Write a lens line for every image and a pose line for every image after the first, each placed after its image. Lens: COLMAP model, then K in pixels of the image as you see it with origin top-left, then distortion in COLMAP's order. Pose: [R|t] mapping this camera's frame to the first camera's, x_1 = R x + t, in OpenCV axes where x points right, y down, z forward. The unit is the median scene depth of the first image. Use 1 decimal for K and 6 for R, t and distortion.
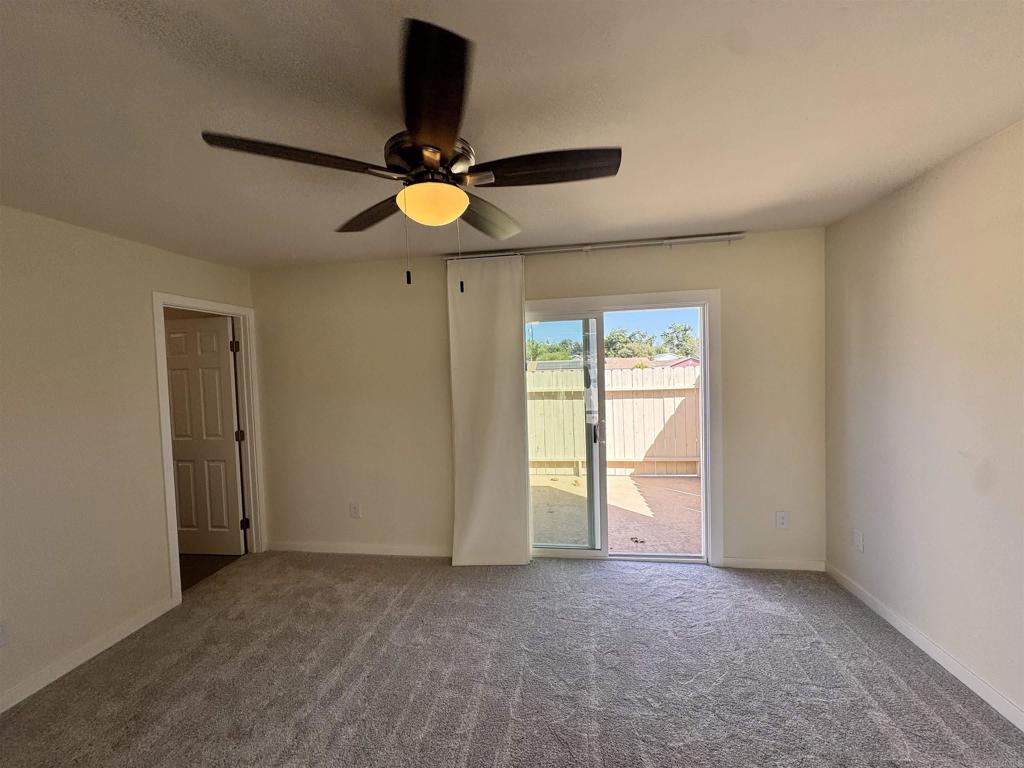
lens RADIAL K [[408.2, 0, 511.2], [0, 408.2, 383.6], [0, 0, 1]] dist [-0.000941, 0.000198]
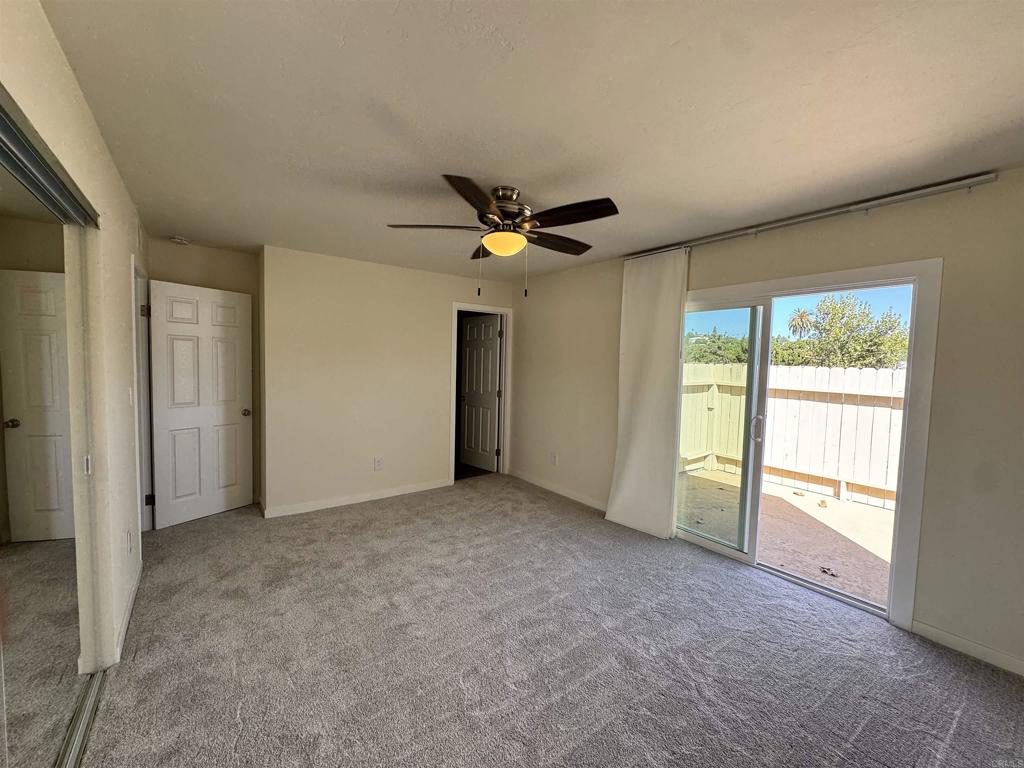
lens RADIAL K [[406.5, 0, 511.0], [0, 406.5, 385.1], [0, 0, 1]] dist [-0.002572, 0.000392]
pose [[0.713113, 0.091978, -0.694990, 0.449096], [-0.073309, 0.995704, 0.056554, 0.009016], [0.697206, 0.010620, 0.716792, -0.049974]]
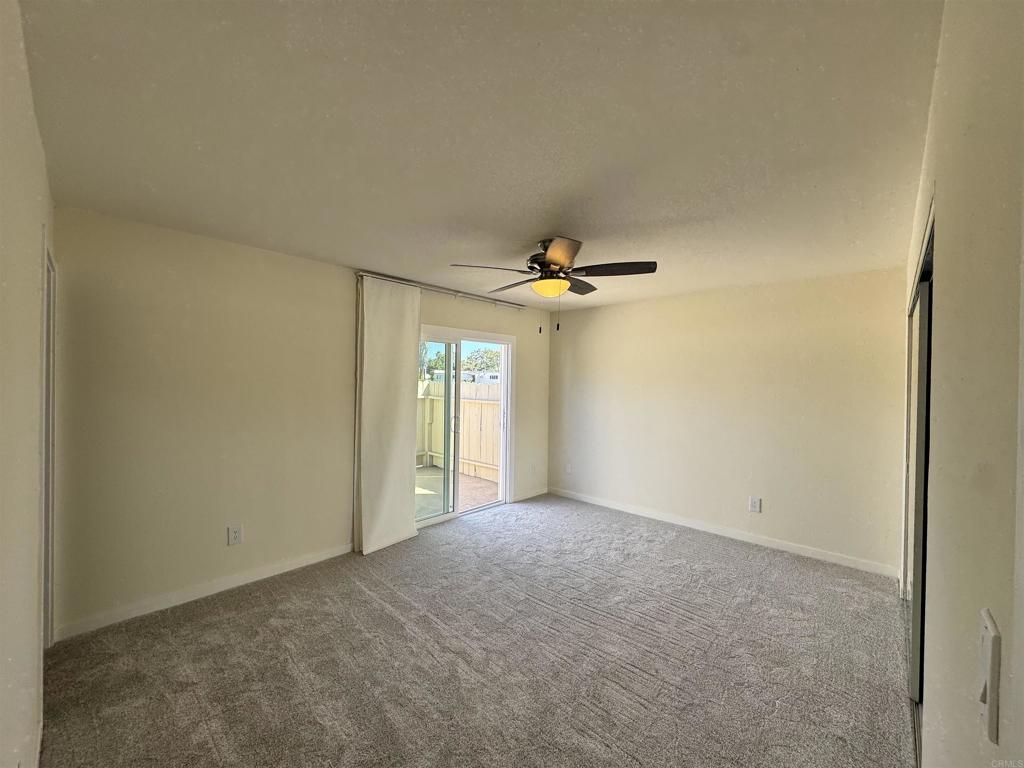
lens RADIAL K [[406.5, 0, 511.0], [0, 406.5, 385.1], [0, 0, 1]] dist [-0.002572, 0.000392]
pose [[0.569064, 0.033097, 0.821627, -0.821488], [-0.002384, 0.999252, -0.038601, 0.034120], [-0.822290, 0.020008, 0.568717, 0.053464]]
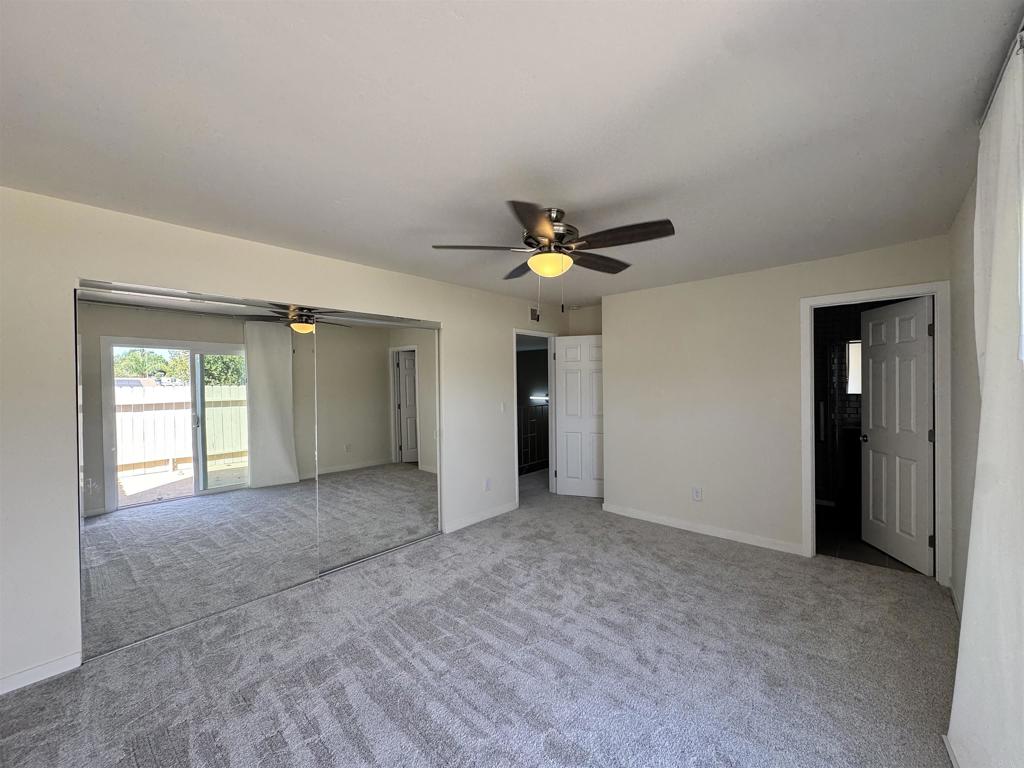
lens RADIAL K [[412.5, 0, 523.4], [0, 412.5, 381.6], [0, 0, 1]] dist [0.000034, 0.000128]
pose [[-0.541705, 0.041141, -0.839561, 0.562100], [0.001547, 0.998849, 0.047949, -0.028744], [0.840567, 0.024675, -0.541145, 0.832077]]
